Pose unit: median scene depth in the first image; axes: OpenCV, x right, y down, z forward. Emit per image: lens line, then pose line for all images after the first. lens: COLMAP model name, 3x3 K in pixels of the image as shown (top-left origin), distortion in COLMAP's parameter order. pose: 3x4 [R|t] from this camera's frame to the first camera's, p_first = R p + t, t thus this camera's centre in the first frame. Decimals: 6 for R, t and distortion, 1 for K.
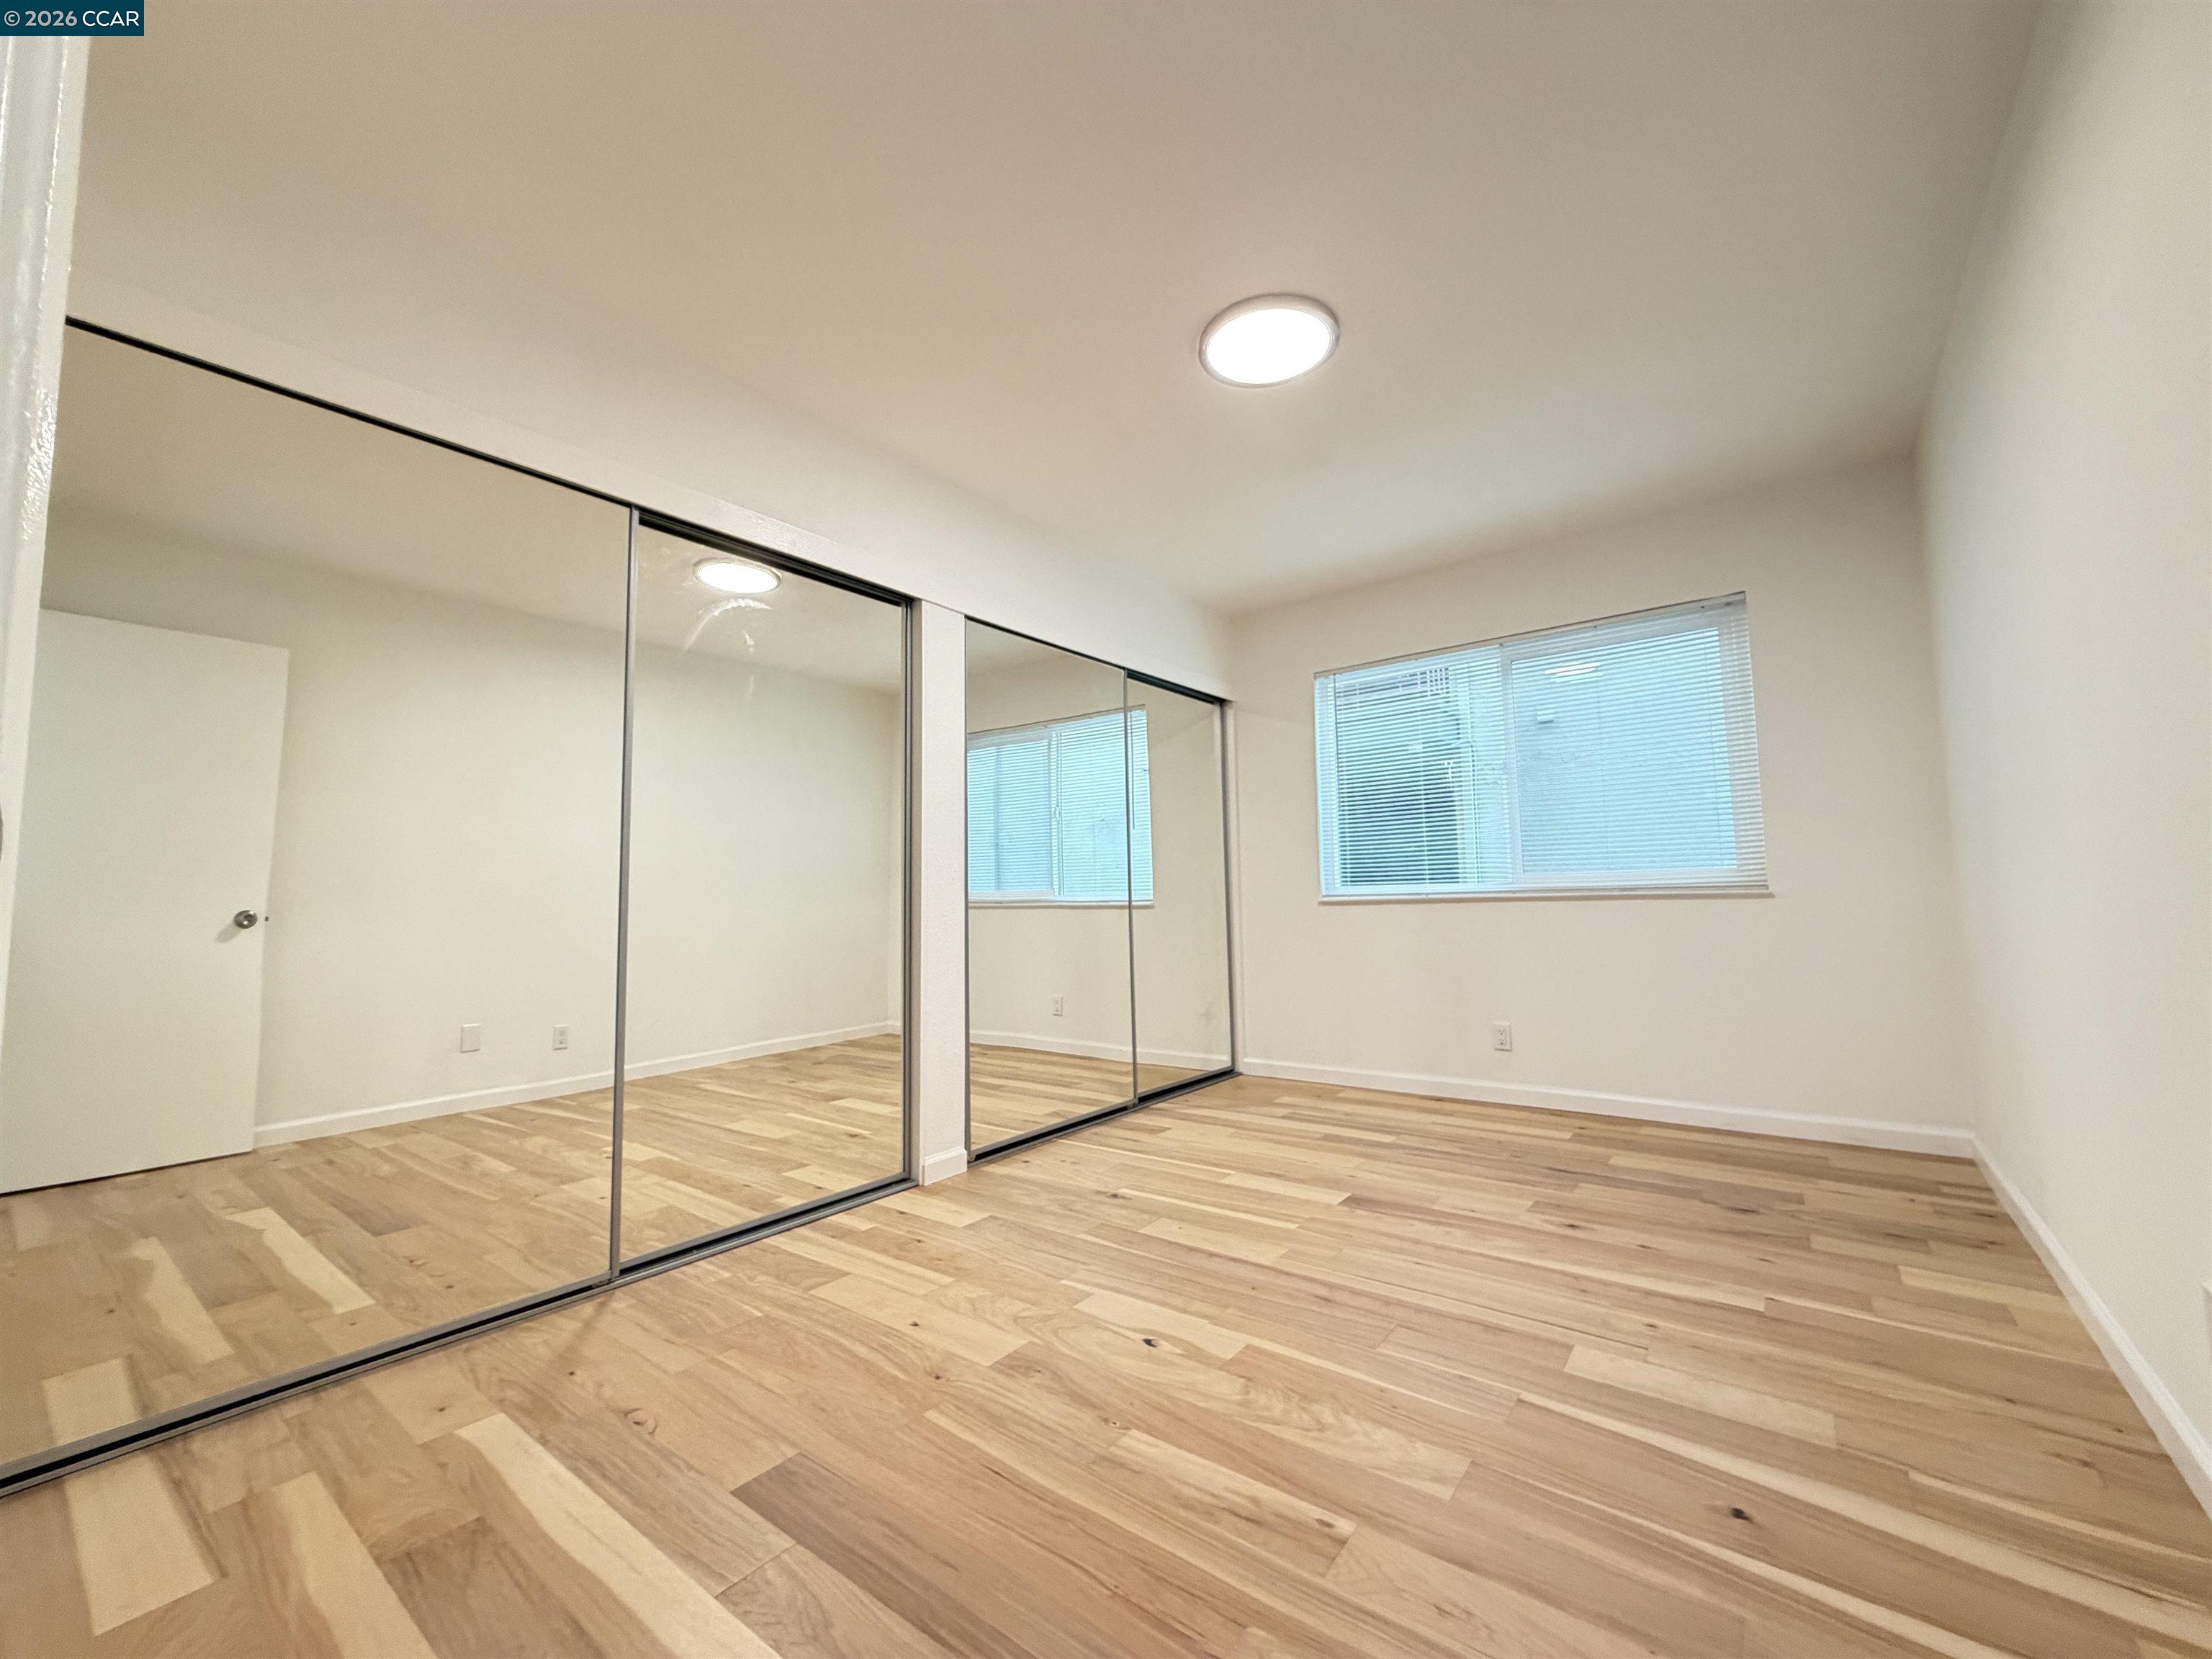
lens RADIAL K [[883.4, 0, 1109.0], [0, 883.4, 824.3], [0, 0, 1]] dist [0.002140, -0.000633]
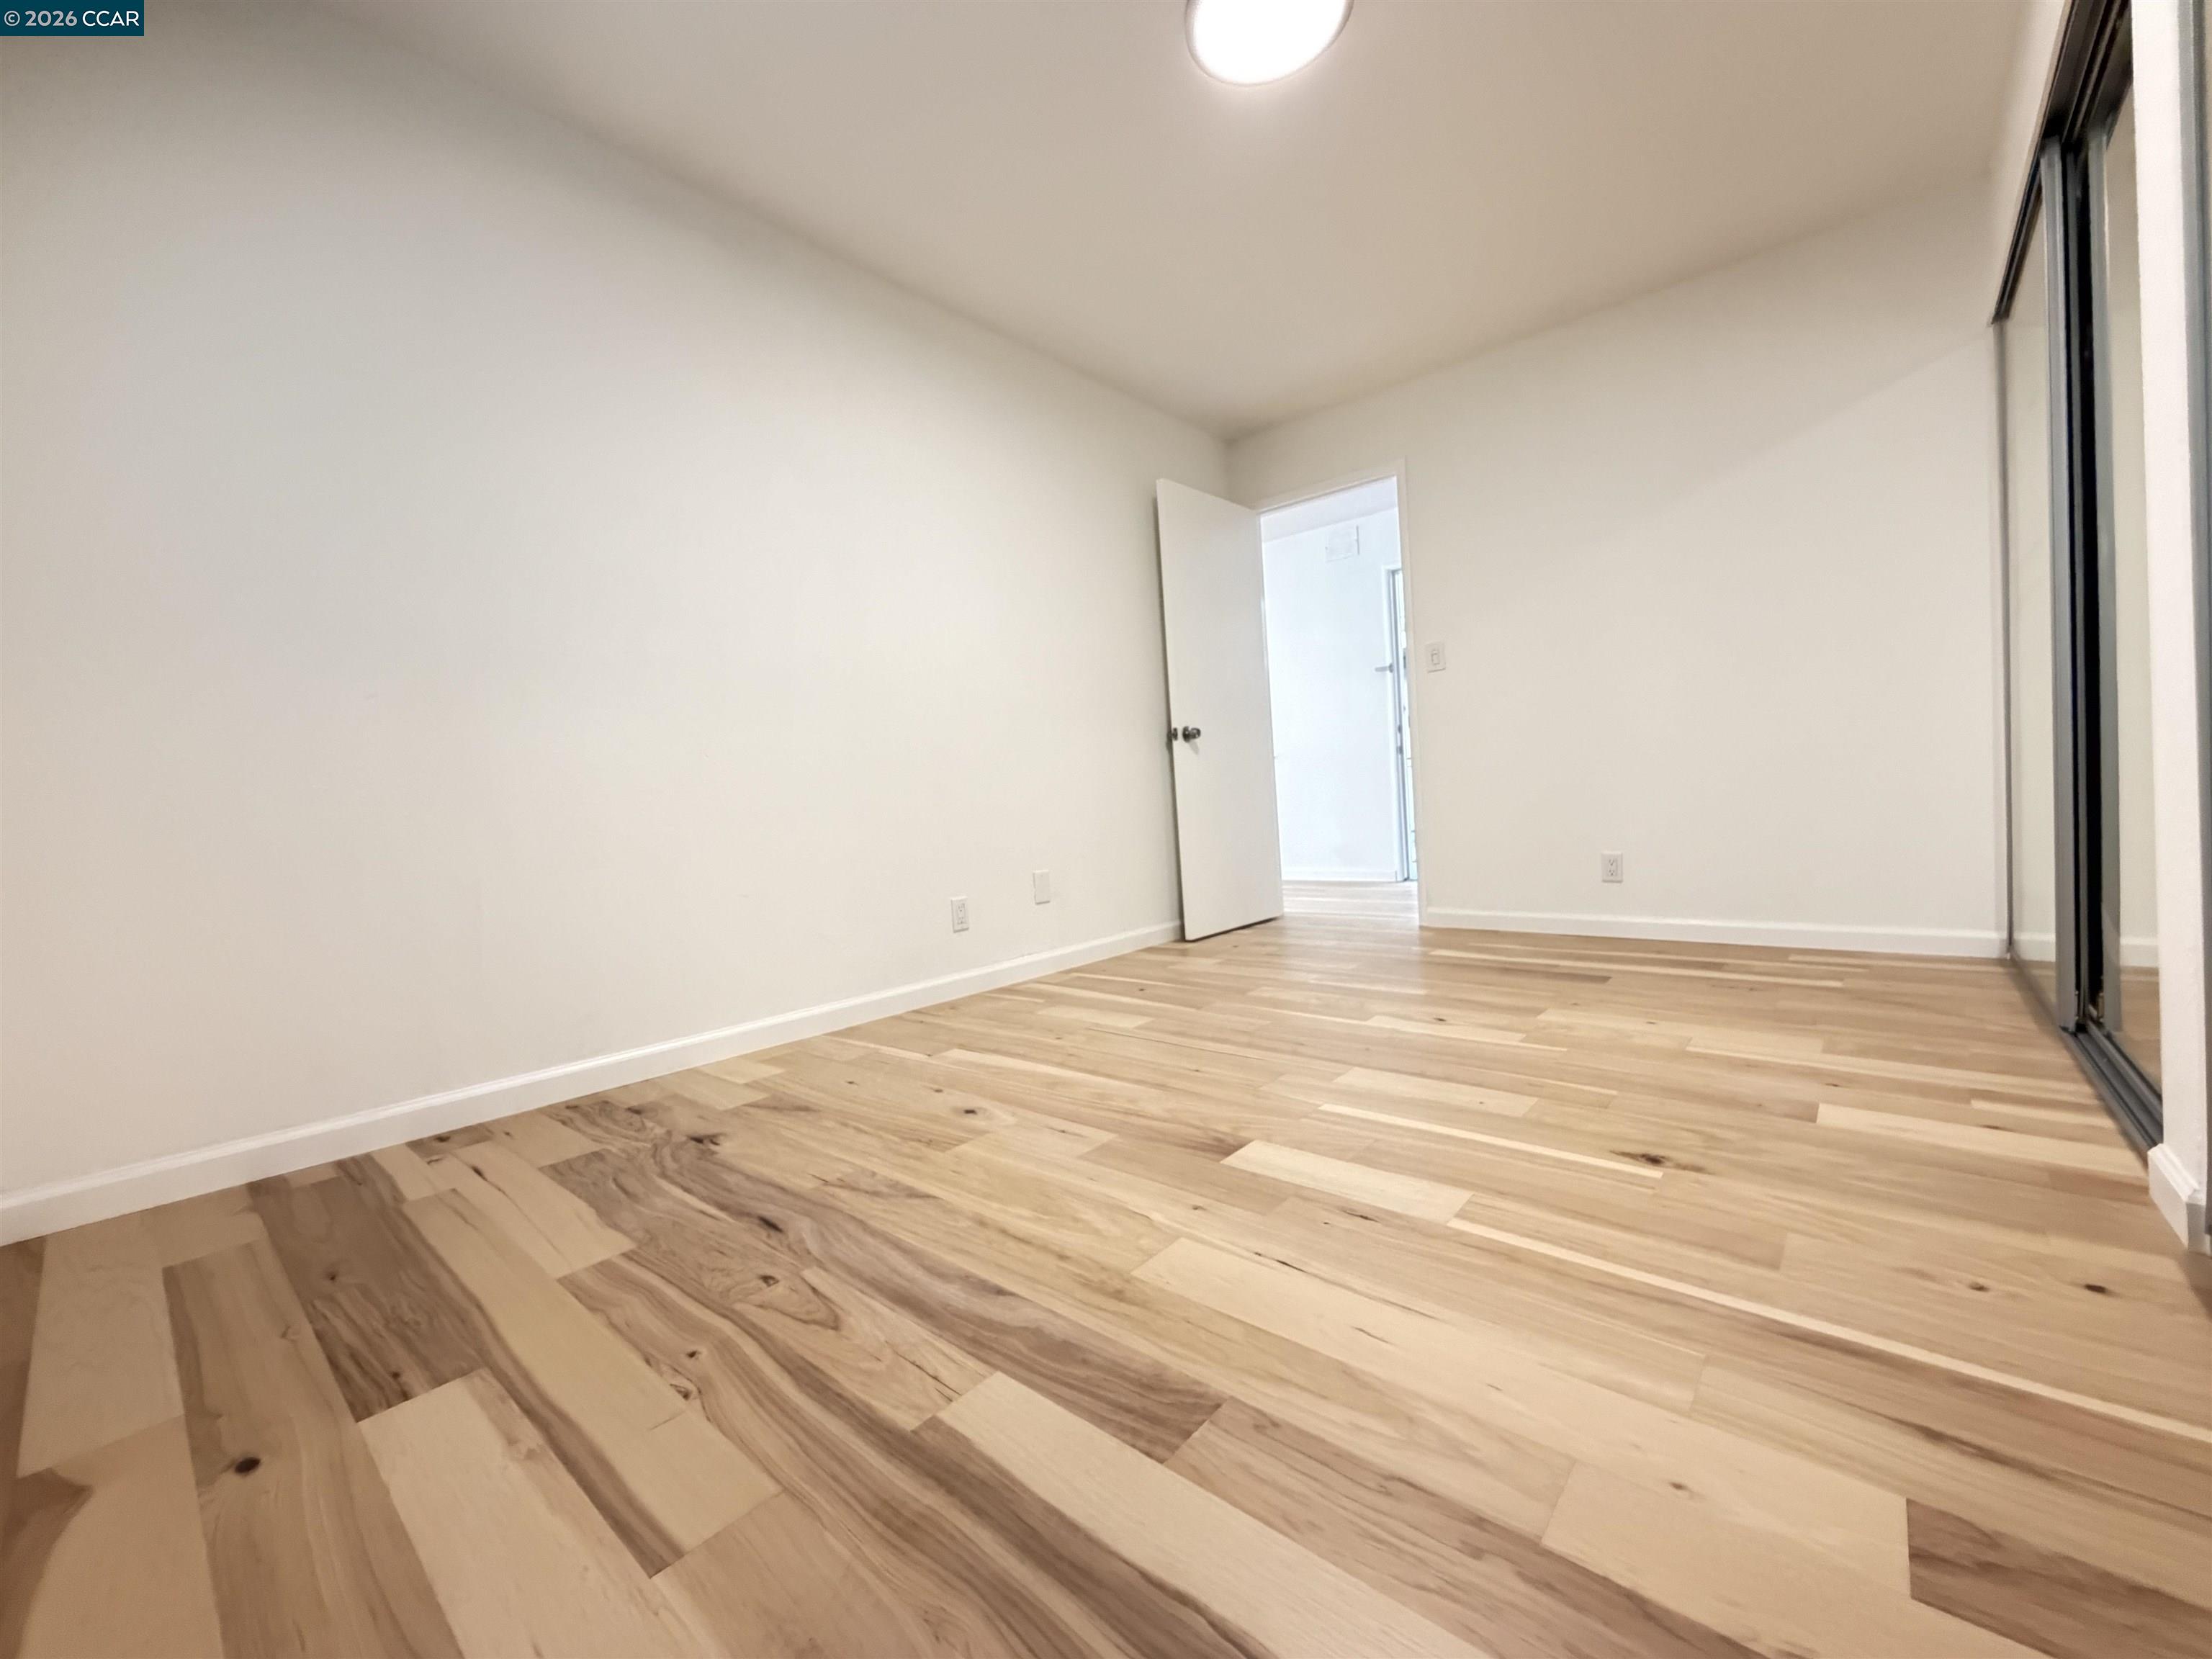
lens RADIAL K [[883.4, 0, 1106.2], [0, 883.4, 829.9], [0, 0, 1]] dist [0.002140, -0.000633]
pose [[-0.995273, 0.072721, 0.064375, 0.341890], [0.069355, 0.996179, -0.053073, 0.259870], [-0.067988, -0.048357, -0.996514, 1.841435]]
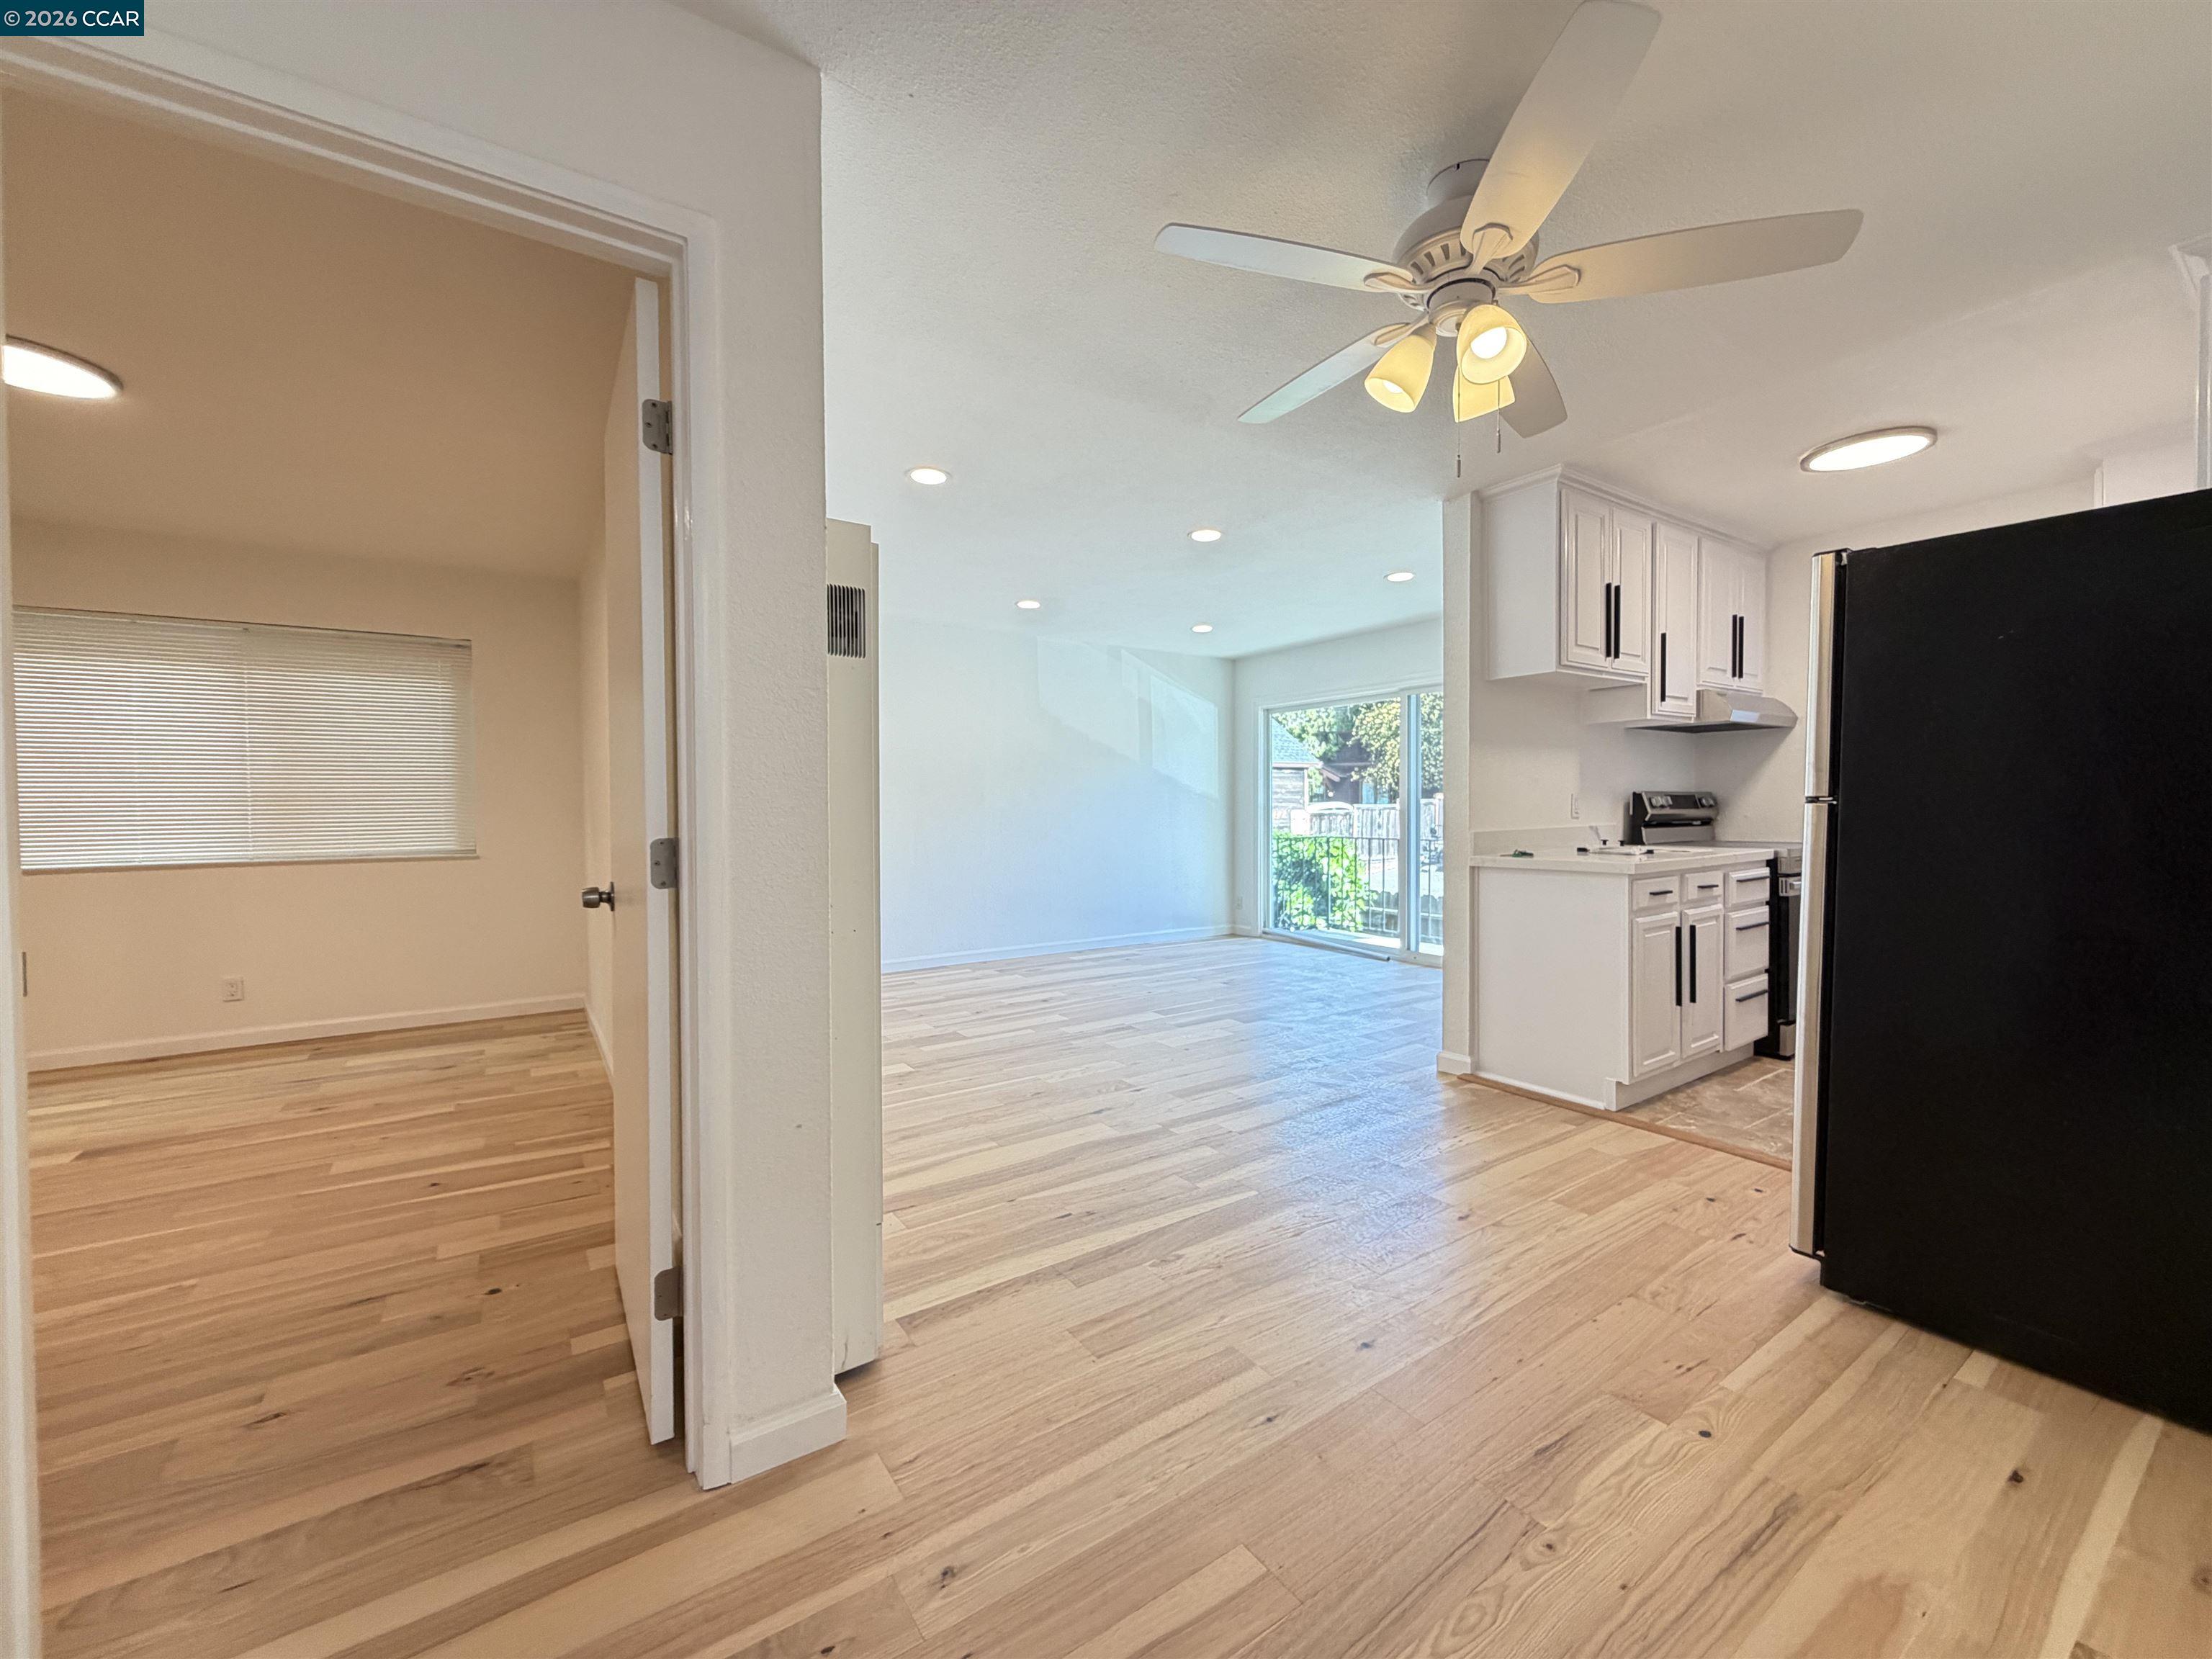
lens RADIAL K [[883.4, 0, 1099.9], [0, 883.4, 827.4], [0, 0, 1]] dist [0.002140, -0.000633]
pose [[0.321685, -0.007932, 0.946813, -0.410135], [-0.080642, 0.996102, 0.035744, -0.142781], [-0.943406, -0.087851, 0.319792, -0.587497]]
